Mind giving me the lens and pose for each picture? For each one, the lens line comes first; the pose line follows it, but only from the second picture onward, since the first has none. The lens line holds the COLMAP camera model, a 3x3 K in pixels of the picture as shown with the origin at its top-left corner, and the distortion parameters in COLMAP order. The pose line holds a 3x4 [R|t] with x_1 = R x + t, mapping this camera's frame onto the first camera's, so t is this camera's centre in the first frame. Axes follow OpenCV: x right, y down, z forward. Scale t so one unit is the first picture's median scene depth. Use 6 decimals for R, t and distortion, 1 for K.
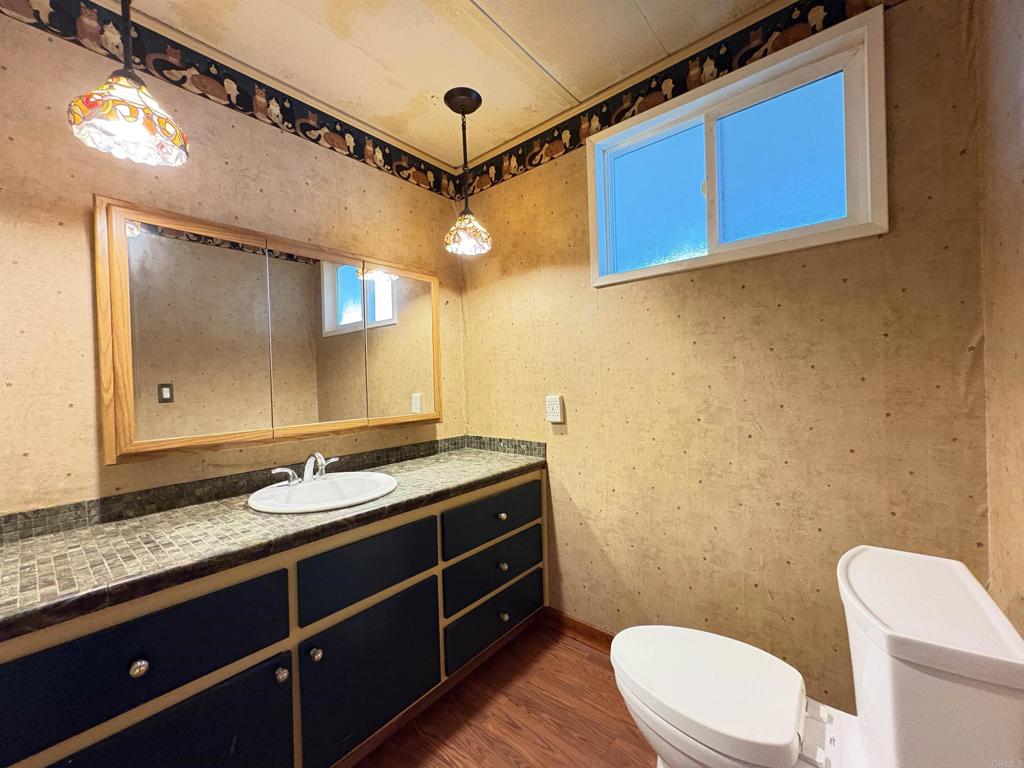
lens RADIAL K [[408.6, 0, 512.0], [0, 408.6, 383.1], [0, 0, 1]] dist [0.000749, 0.000507]
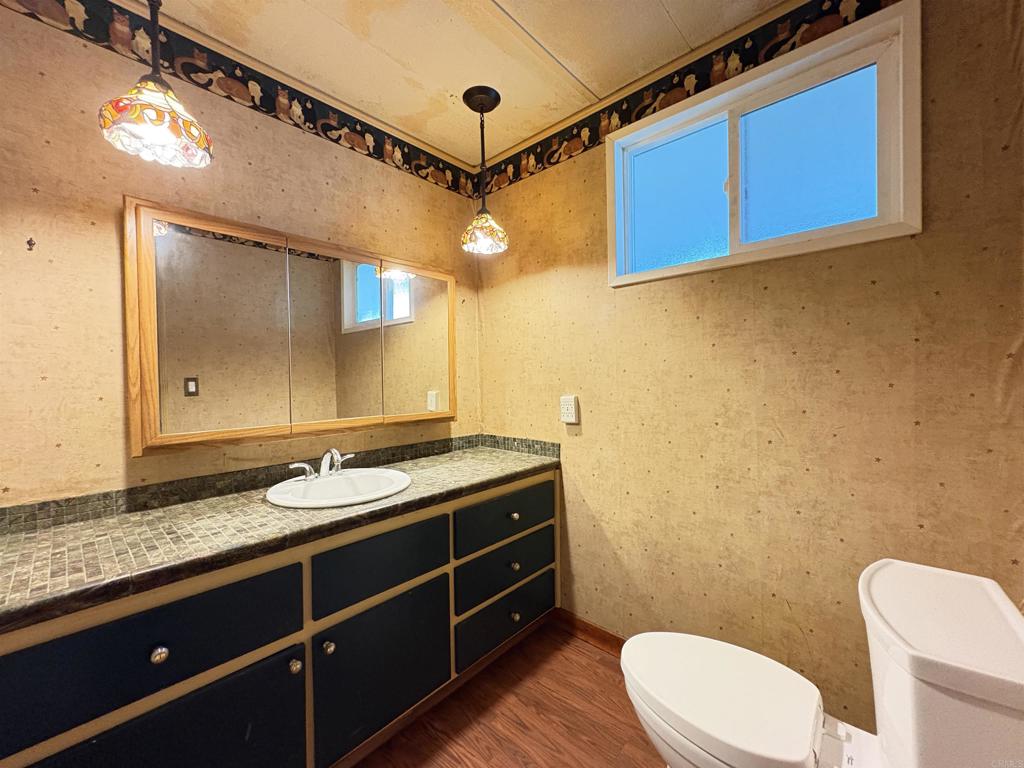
lens RADIAL K [[408.6, 0, 512.0], [0, 408.6, 383.2], [0, 0, 1]] dist [0.000749, 0.000507]
pose [[0.999063, 0.015436, -0.040435, 0.006549], [-0.015224, 0.999869, 0.005557, -0.006248], [0.040516, -0.004936, 0.999167, 0.003856]]
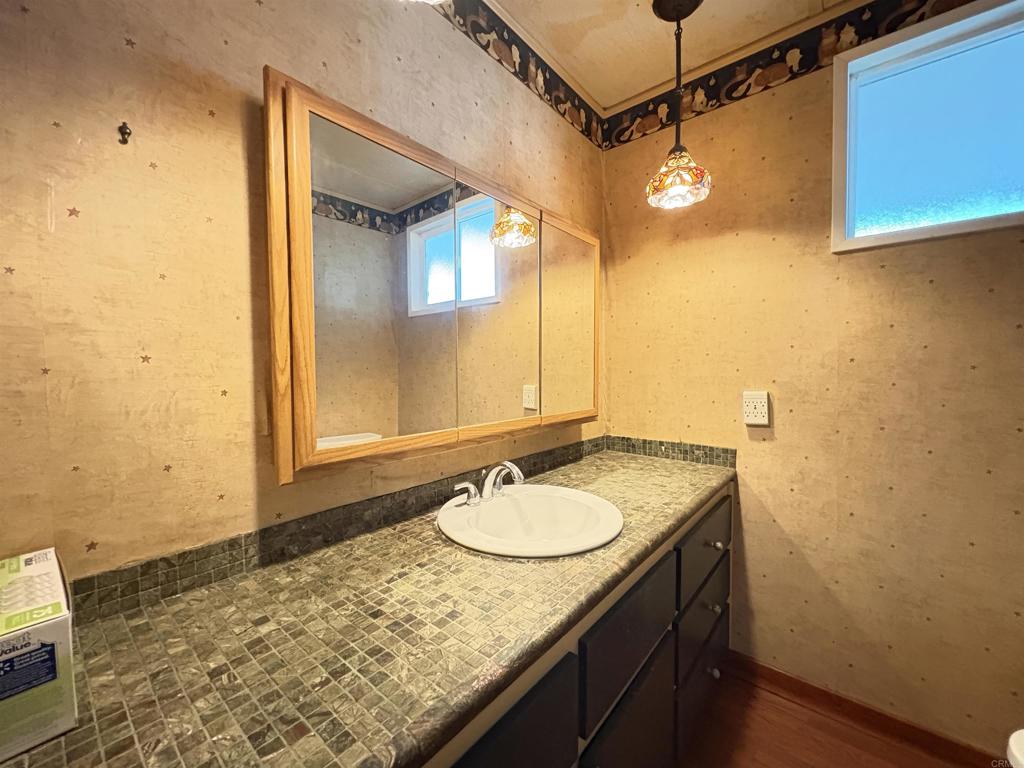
lens RADIAL K [[408.6, 0, 513.0], [0, 408.6, 382.7], [0, 0, 1]] dist [0.000749, 0.000507]
pose [[0.999693, 0.024364, 0.004508, -0.553209], [-0.024464, 0.999423, 0.023562, 0.010067], [-0.003931, -0.023665, 0.999712, 0.303568]]
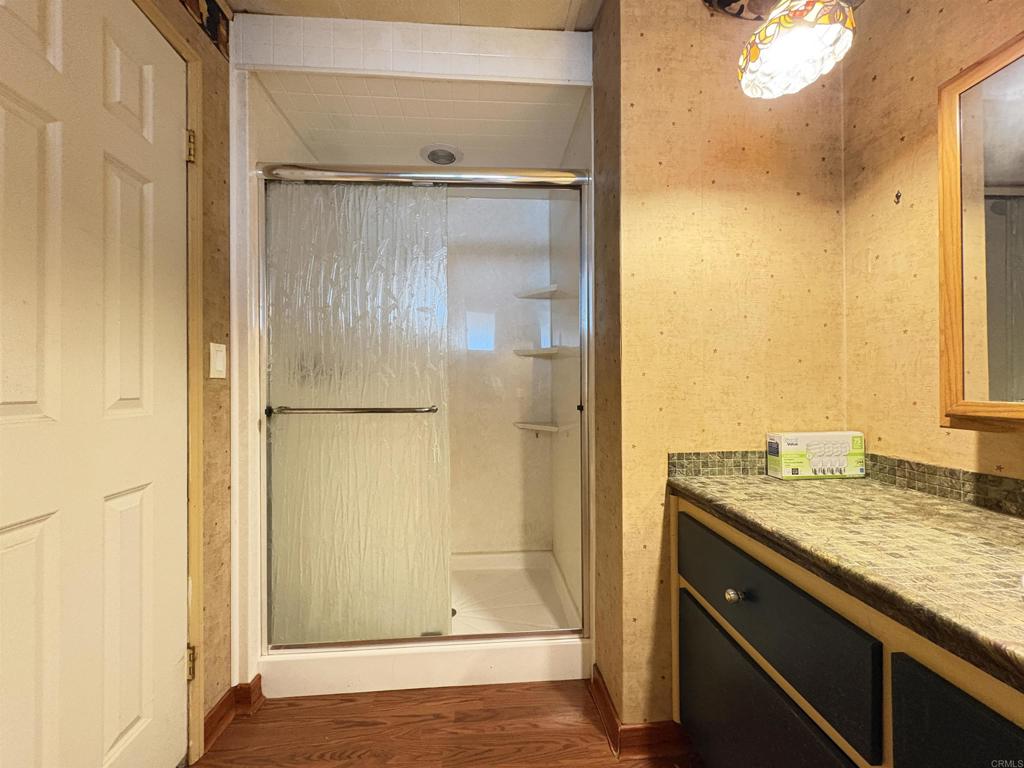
lens RADIAL K [[408.6, 0, 509.5], [0, 408.6, 380.9], [0, 0, 1]] dist [0.000749, 0.000507]
pose [[-0.721984, 0.028848, -0.691308, 0.140229], [0.021265, 0.999584, 0.019503, 0.070627], [0.691583, -0.000620, -0.722297, 0.882245]]
